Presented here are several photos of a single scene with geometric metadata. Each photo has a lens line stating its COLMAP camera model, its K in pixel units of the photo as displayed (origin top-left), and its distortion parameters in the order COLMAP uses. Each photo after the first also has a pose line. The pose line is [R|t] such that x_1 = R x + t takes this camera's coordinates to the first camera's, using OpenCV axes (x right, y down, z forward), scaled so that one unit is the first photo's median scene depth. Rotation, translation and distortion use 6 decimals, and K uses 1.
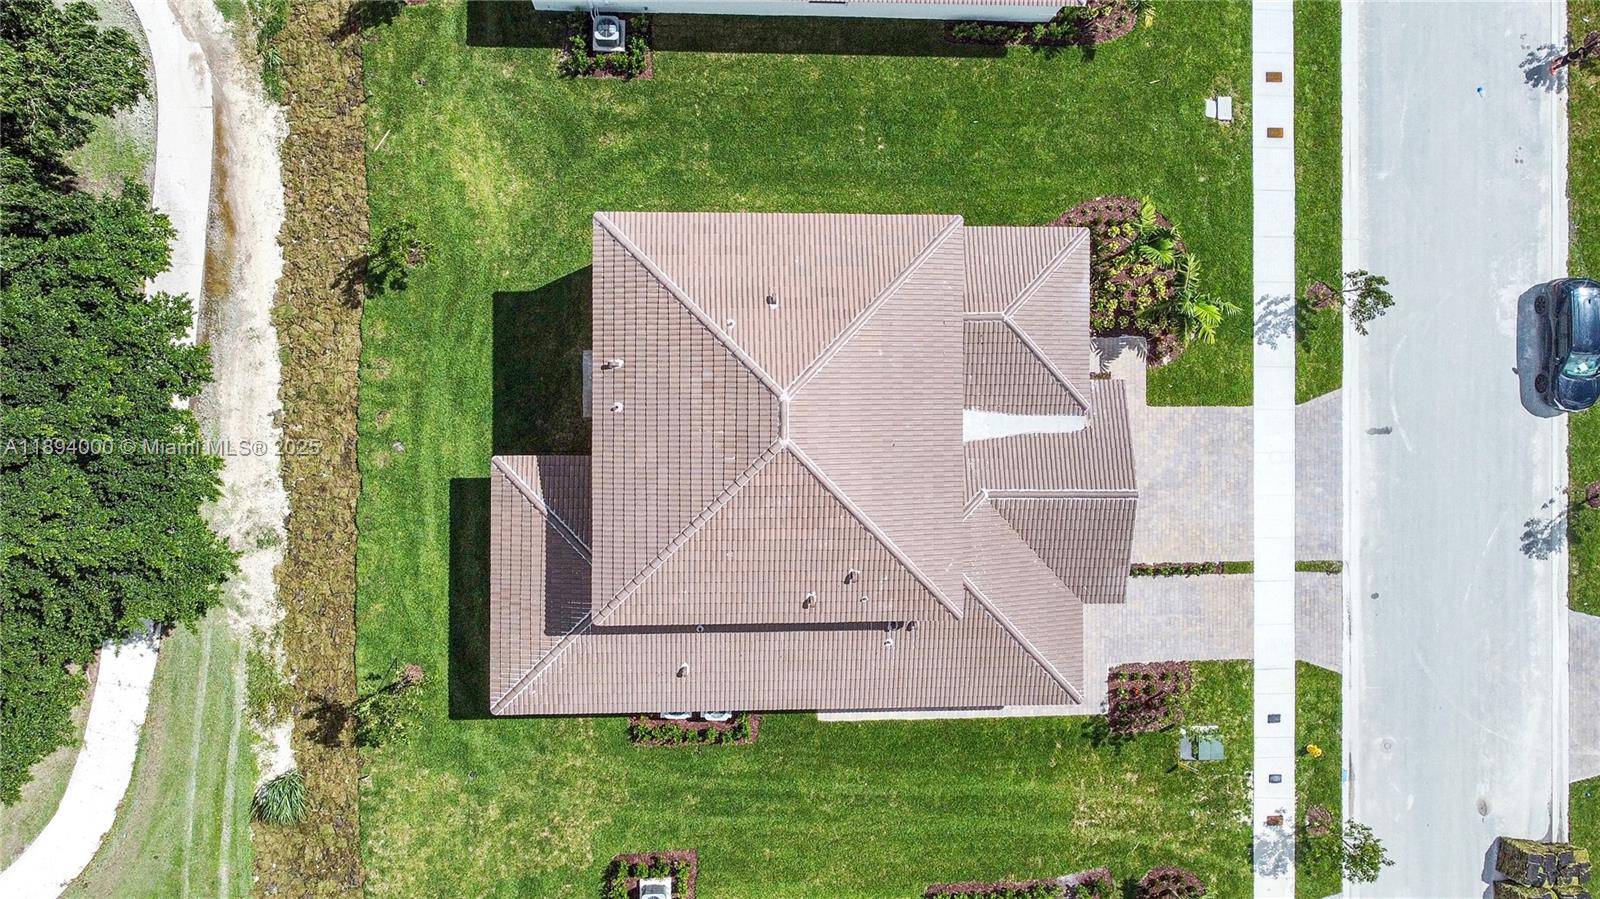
lens RADIAL K [[1264.2, 0, 766.7], [0, 1264.2, 402.1], [0, 0, 1]] dist [0.019941, -0.030987]
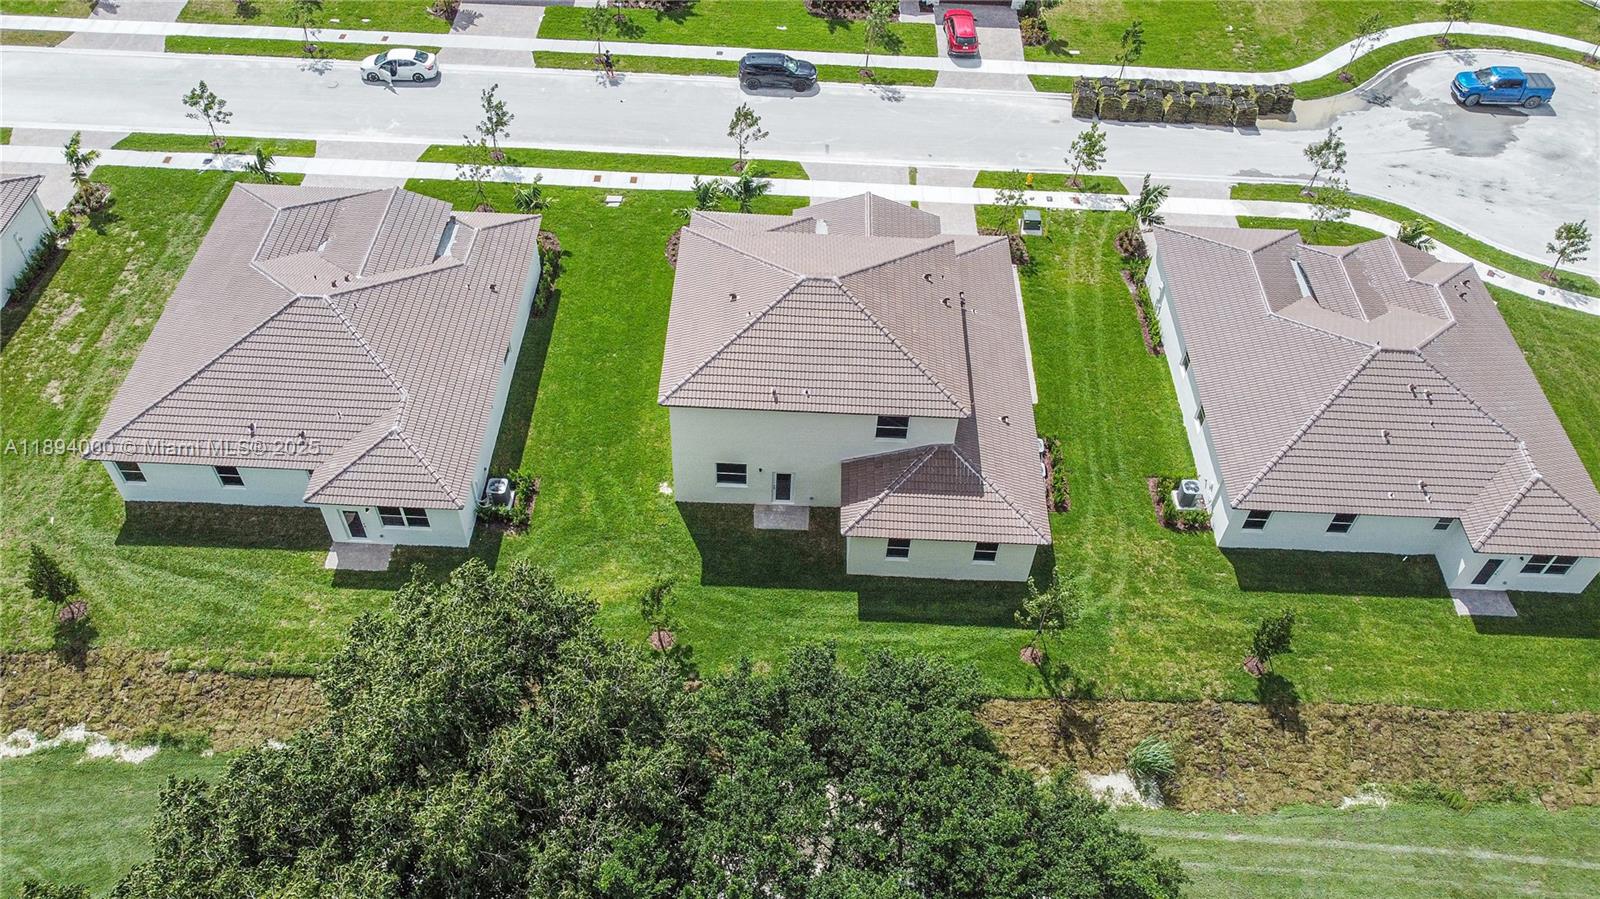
lens RADIAL K [[1264.2, 0, 804.9], [0, 1264.2, 445.4], [0, 0, 1]] dist [0.019941, -0.030987]
pose [[0.024888, -0.776397, 0.629753, -0.840524], [0.998910, 0.044202, 0.015017, -0.013056], [-0.039496, 0.628692, 0.776650, -0.002798]]
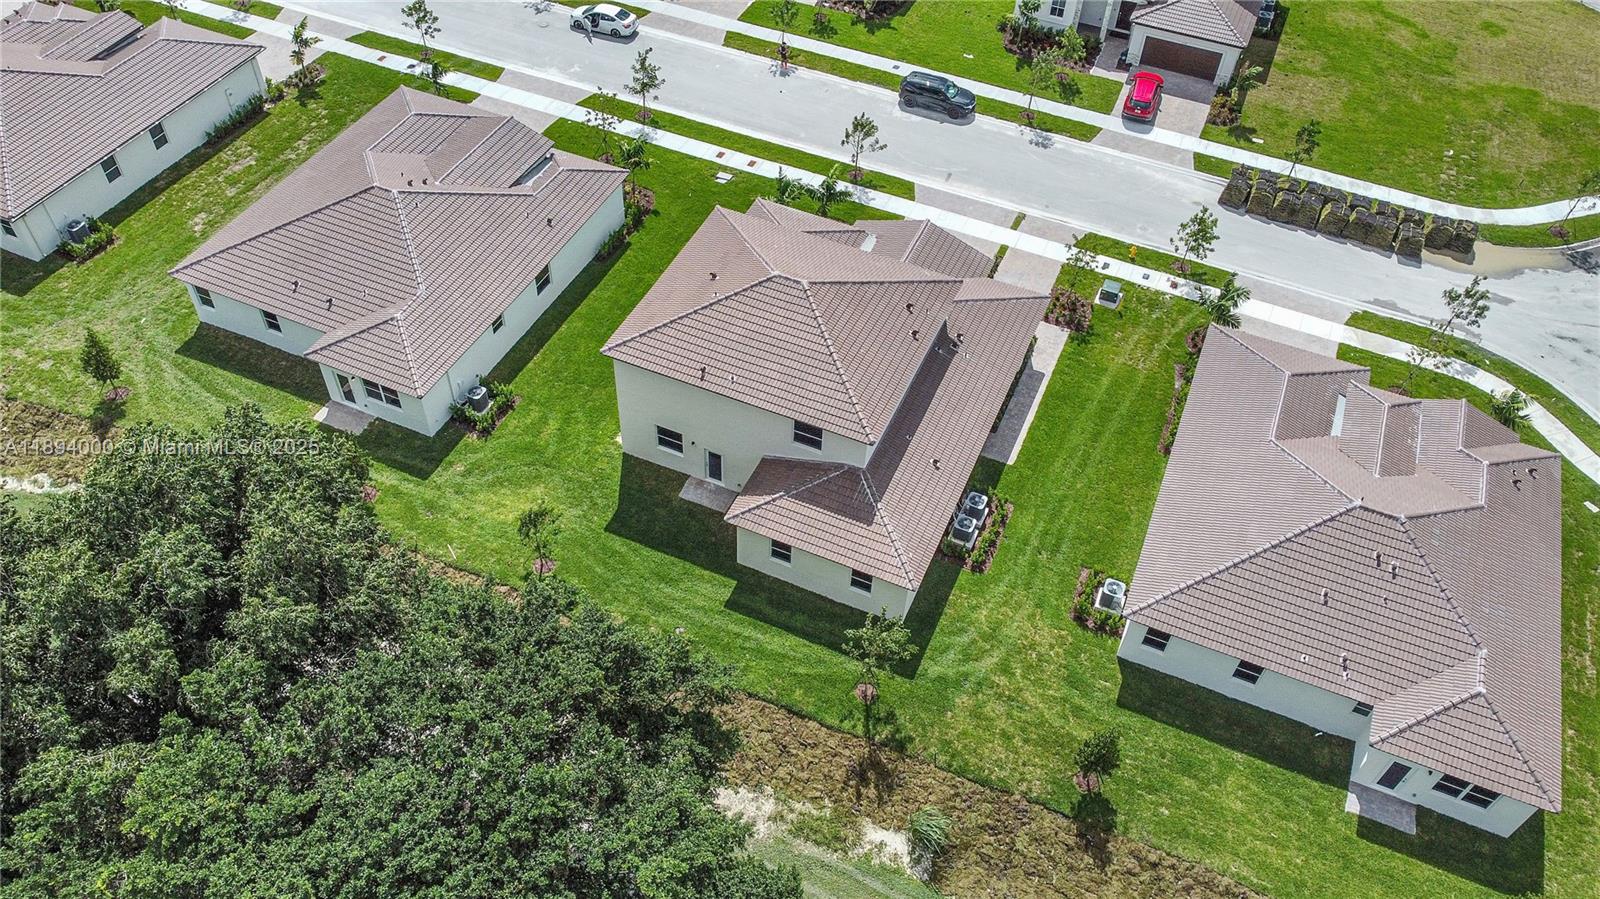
lens RADIAL K [[1264.2, 0, 790.3], [0, 1264.2, 444.8], [0, 0, 1]] dist [0.019941, -0.030987]
pose [[0.404085, -0.703847, 0.584221, -0.796544], [0.914669, 0.317737, -0.249848, 0.359456], [-0.009774, 0.635329, 0.772180, -0.018360]]
